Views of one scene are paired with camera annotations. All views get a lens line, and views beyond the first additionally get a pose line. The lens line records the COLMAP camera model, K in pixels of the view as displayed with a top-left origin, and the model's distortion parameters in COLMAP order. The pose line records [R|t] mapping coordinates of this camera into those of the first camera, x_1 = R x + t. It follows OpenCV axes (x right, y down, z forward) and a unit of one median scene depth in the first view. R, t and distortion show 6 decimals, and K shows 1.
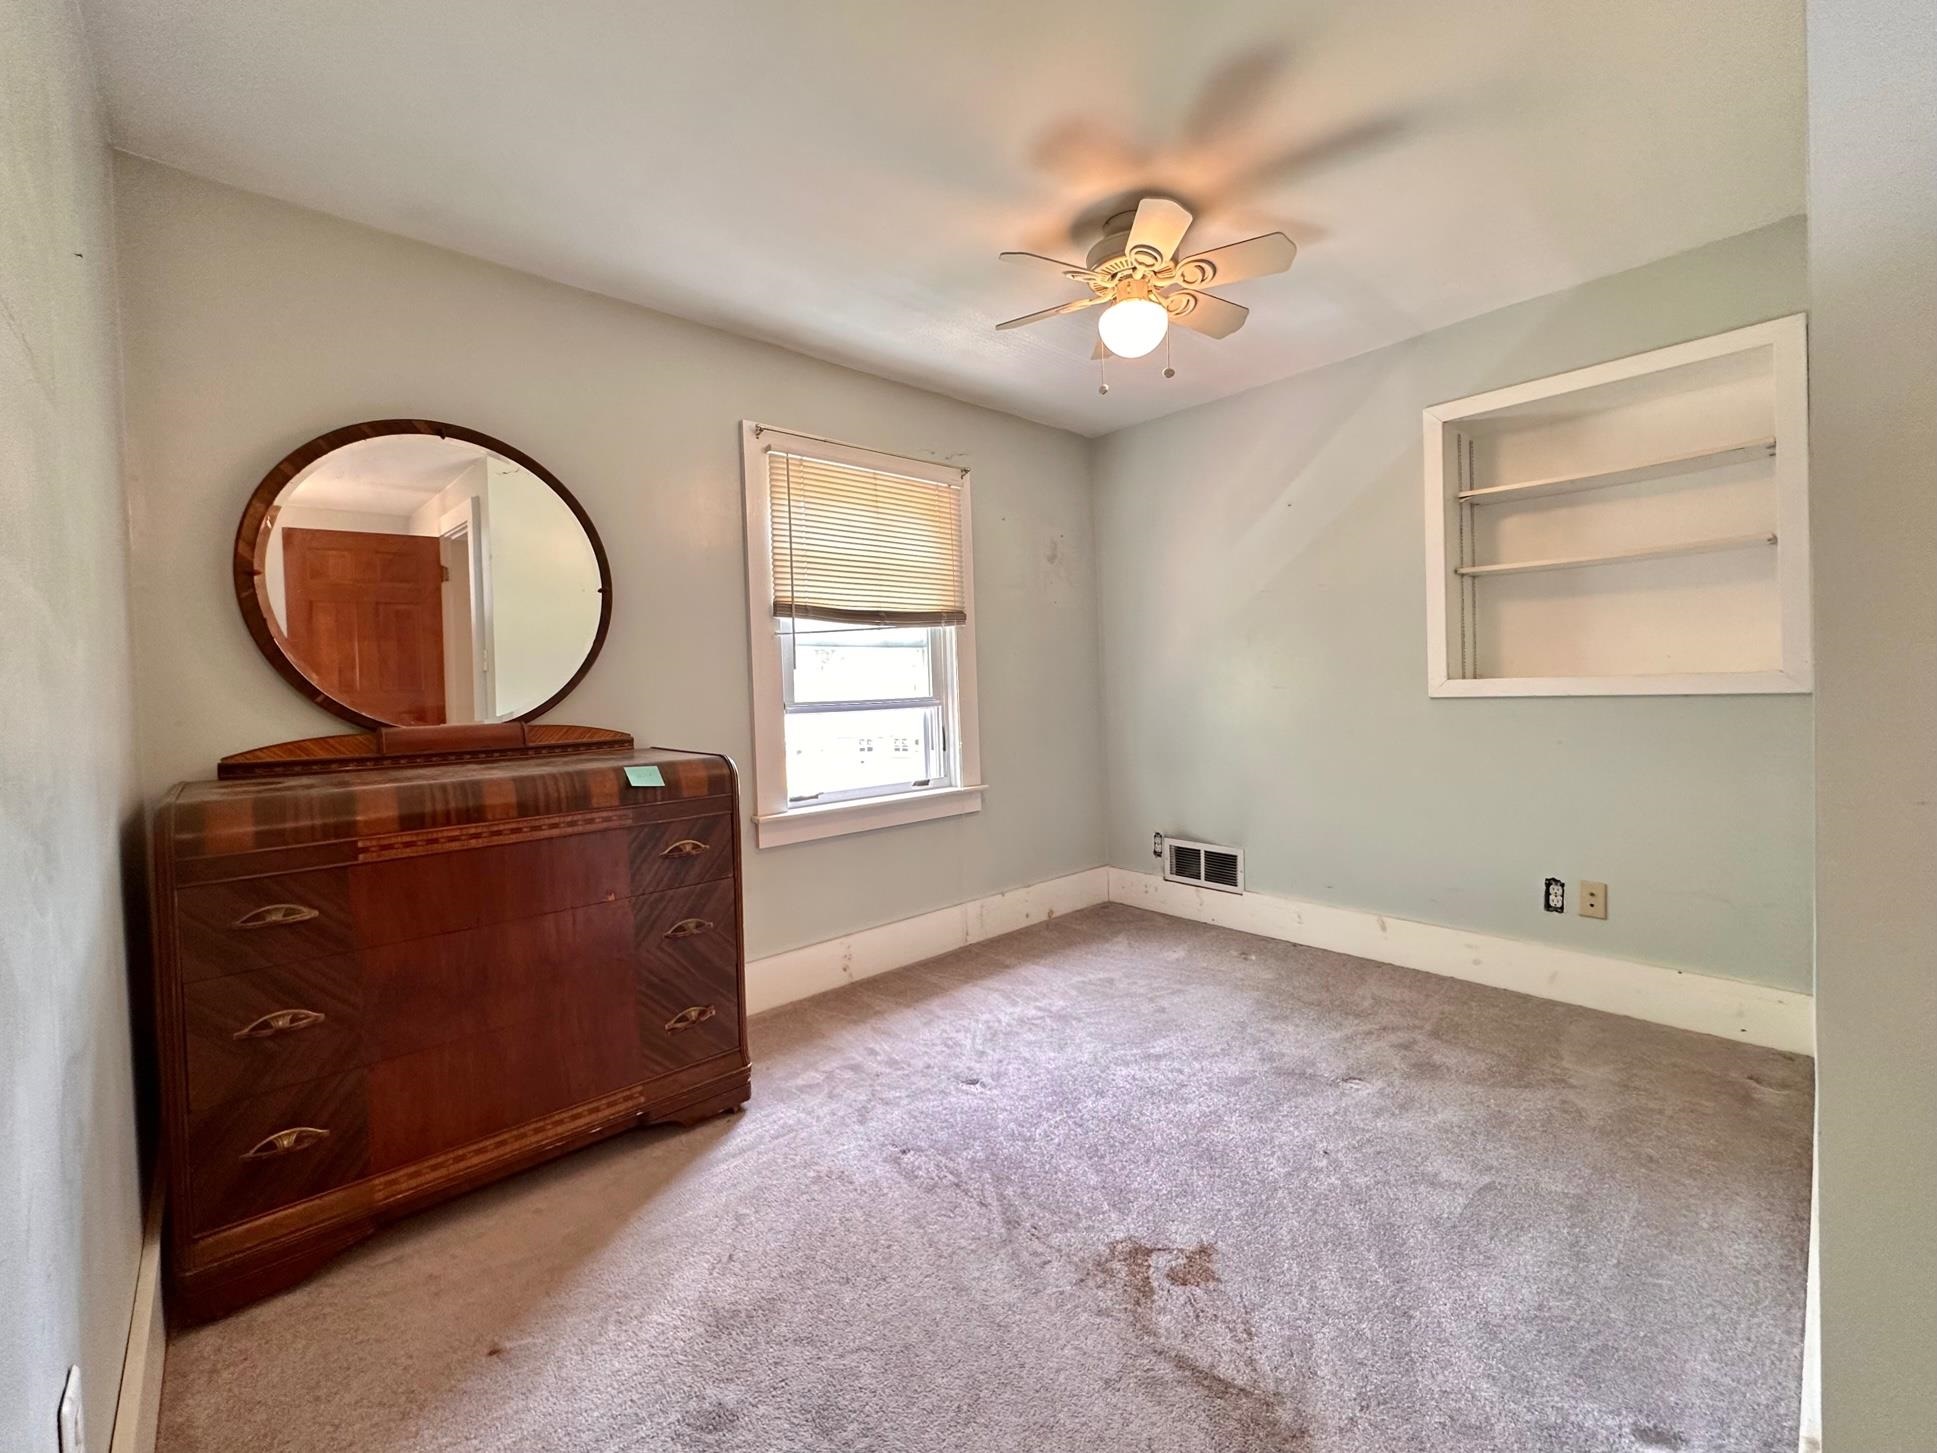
lens RADIAL K [[814.6, 0, 968.5], [0, 814.6, 726.5], [0, 0, 1]] dist [-0.001316, -0.000108]
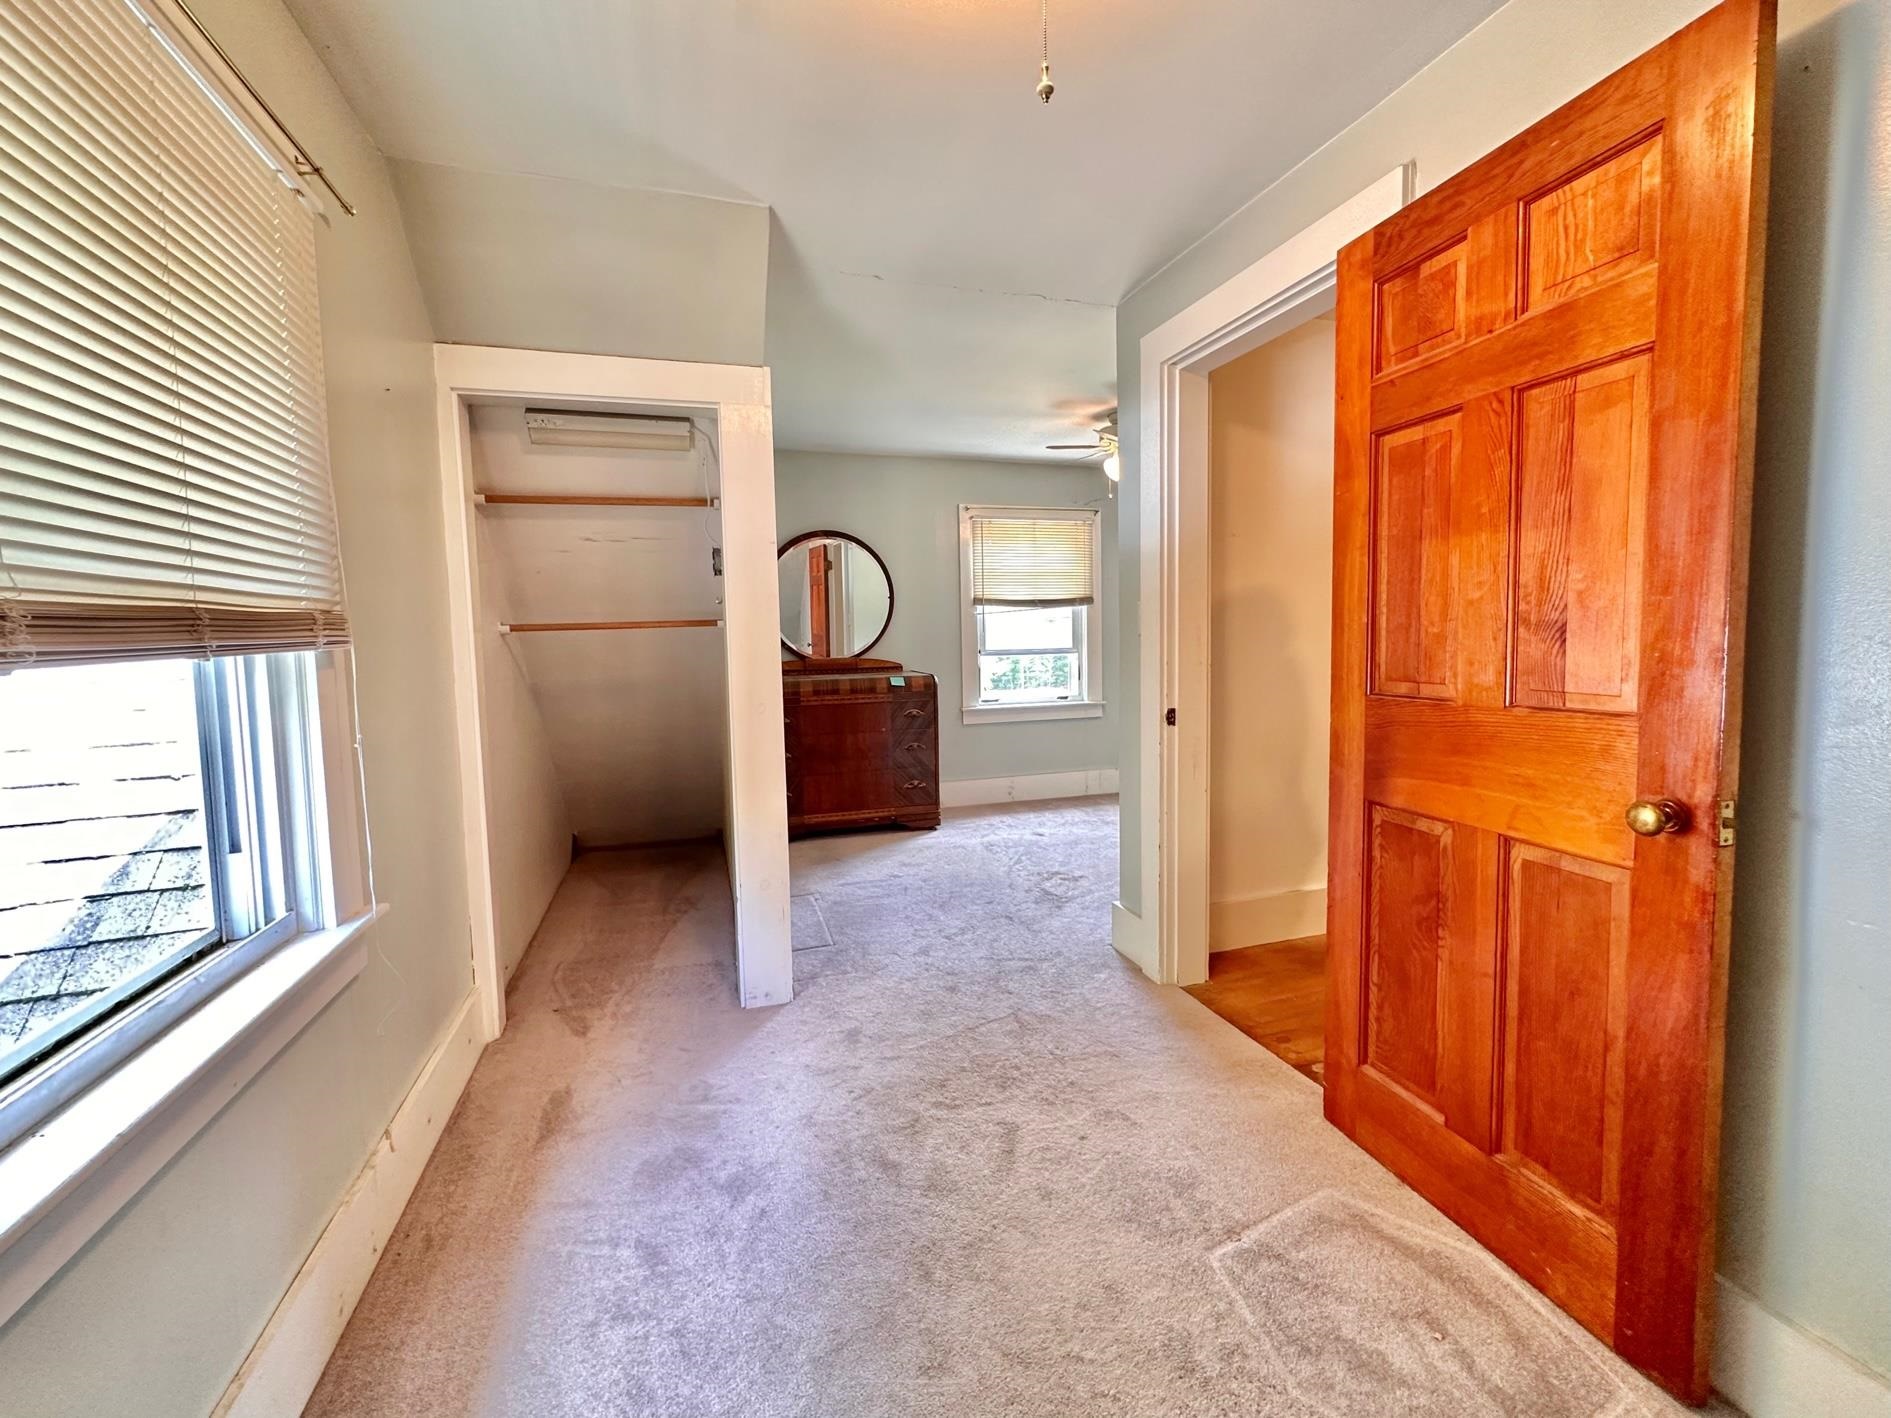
lens RADIAL K [[763.6, 0, 945.5], [0, 763.6, 709.0], [0, 0, 1]] dist [-0.000957, -0.000266]
pose [[0.911972, 0.049973, -0.407198, 0.579298], [-0.026367, 0.997641, 0.063384, -0.003584], [0.409405, -0.047068, 0.911138, -0.887661]]
